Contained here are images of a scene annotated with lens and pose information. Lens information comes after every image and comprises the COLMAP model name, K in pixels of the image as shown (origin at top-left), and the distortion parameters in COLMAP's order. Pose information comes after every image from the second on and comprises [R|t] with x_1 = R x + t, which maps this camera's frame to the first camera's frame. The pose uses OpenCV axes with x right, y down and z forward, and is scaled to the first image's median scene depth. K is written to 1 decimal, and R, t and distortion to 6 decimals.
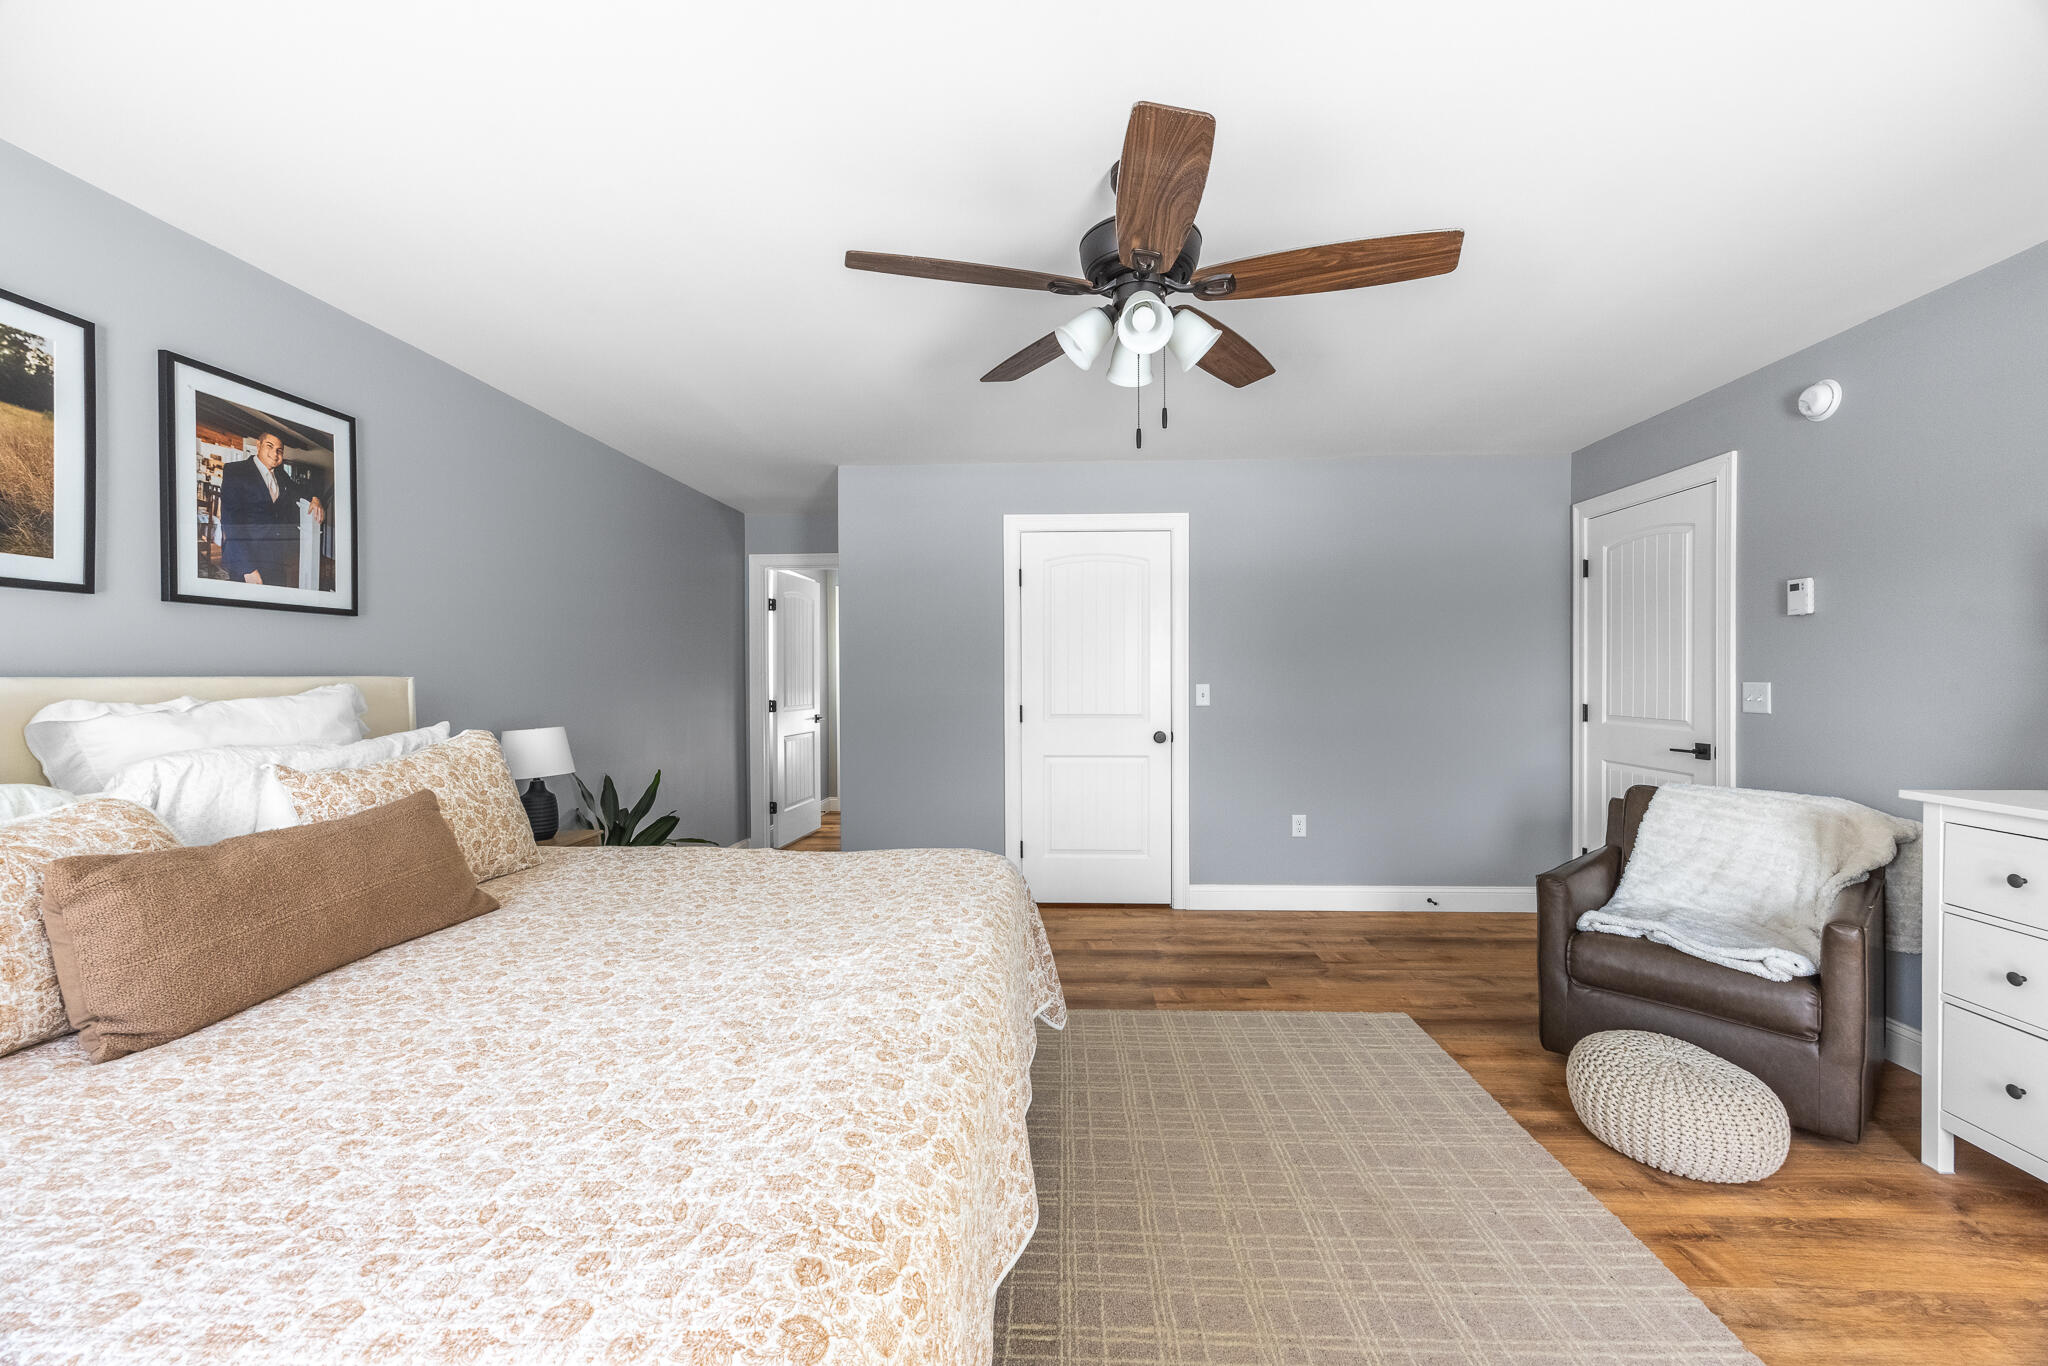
lens RADIAL K [[798.7, 0, 1029.1], [0, 798.7, 670.0], [0, 0, 1]] dist [0.000270, 0.000080]
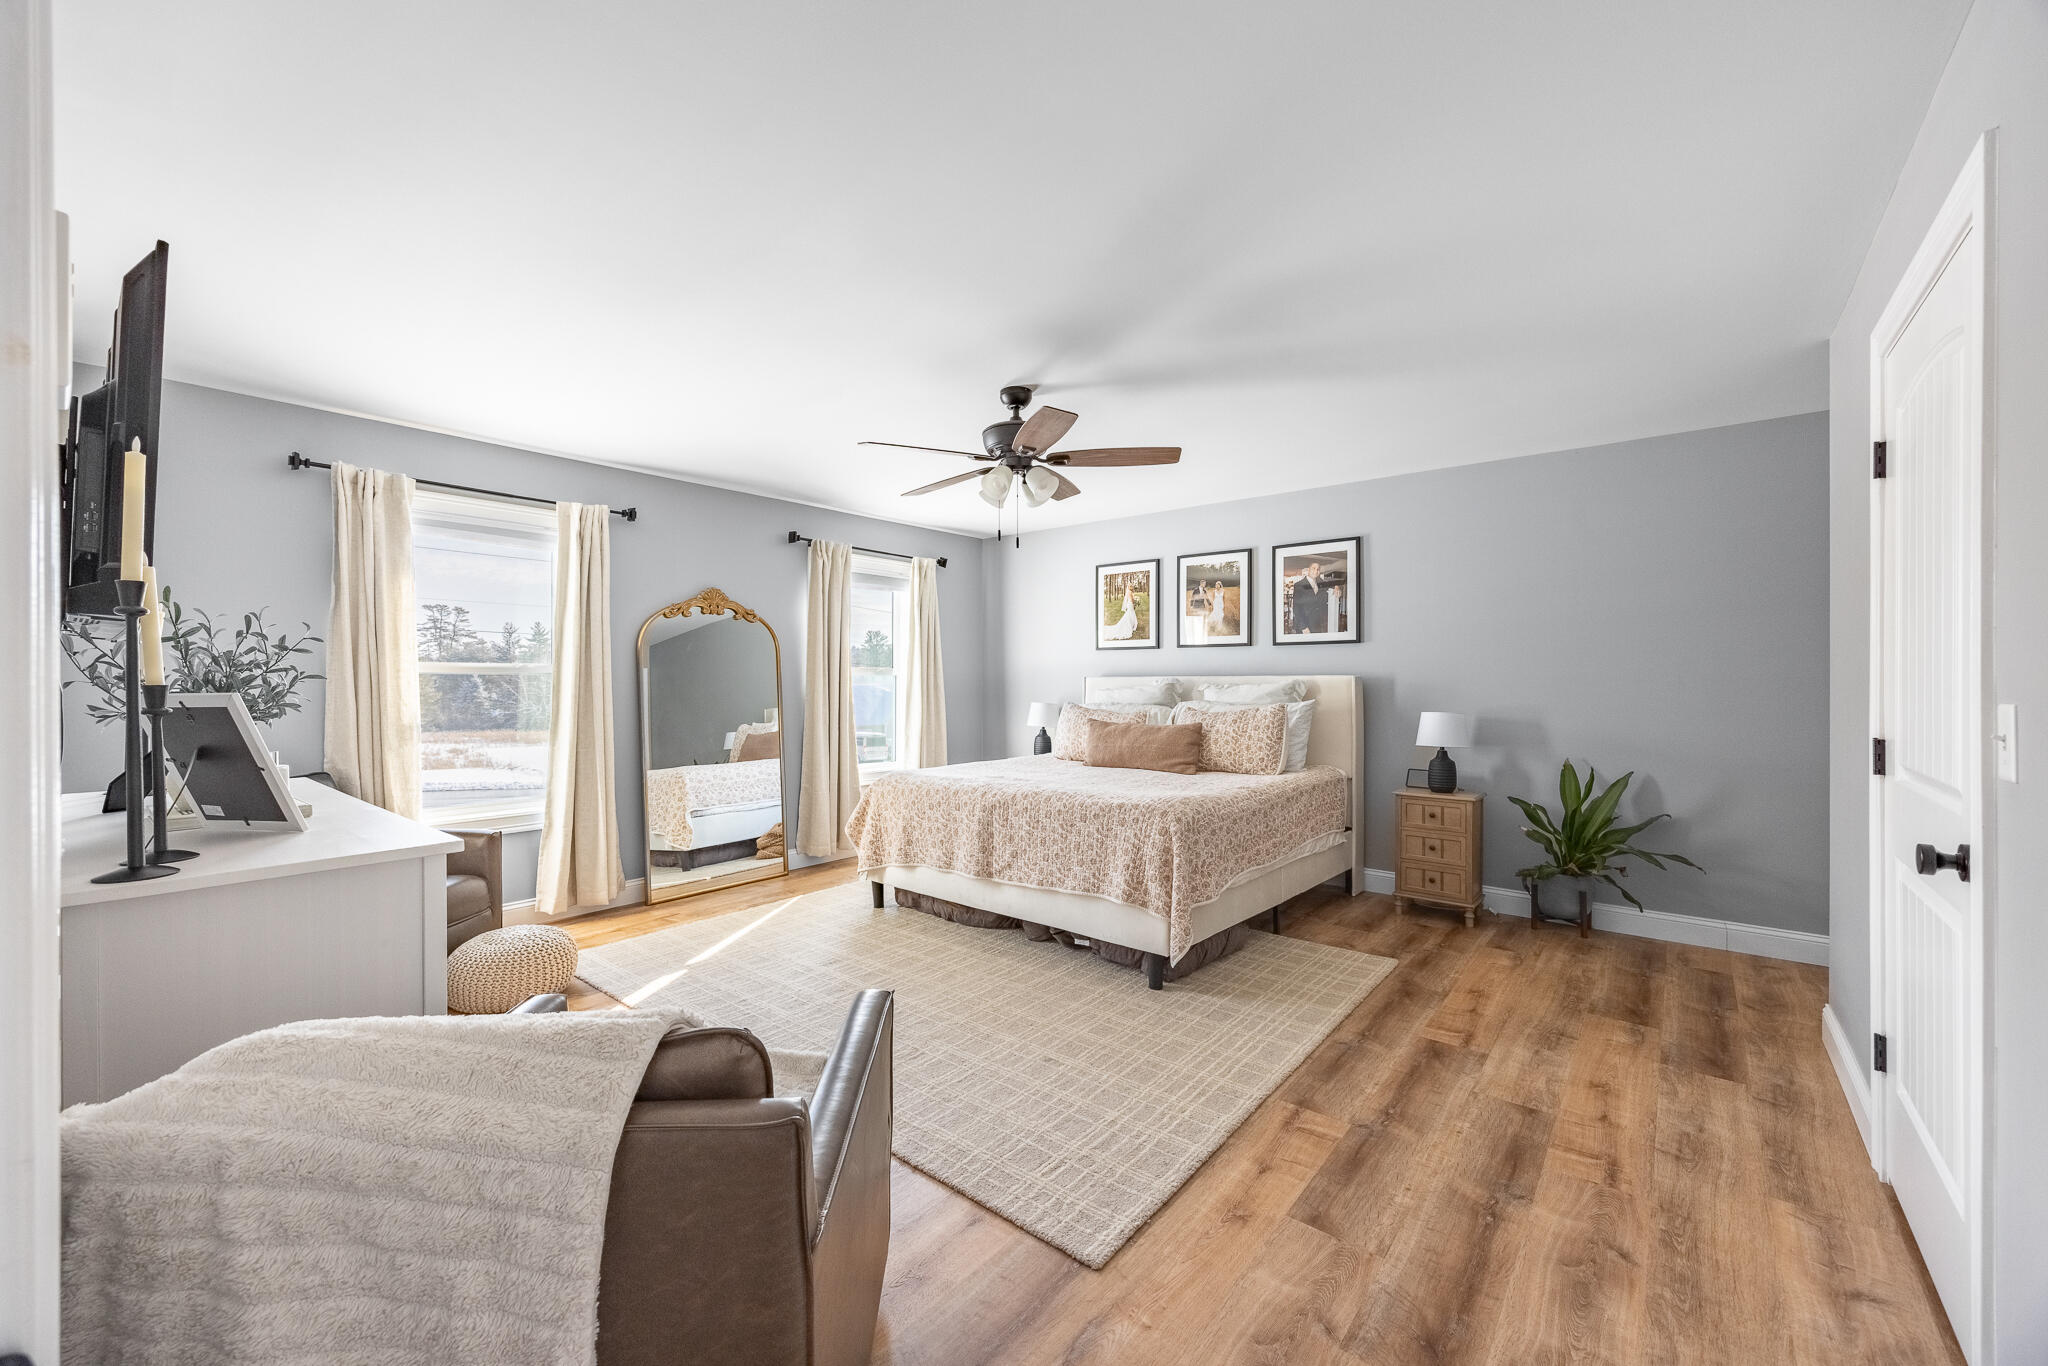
lens RADIAL K [[798.7, 0, 1029.1], [0, 798.7, 670.0], [0, 0, 1]] dist [0.000270, 0.000080]
pose [[-0.605354, -0.006296, -0.795932, 1.206976], [0.007357, 0.999882, -0.013505, 0.016615], [0.795923, -0.014031, -0.605236, 1.657947]]
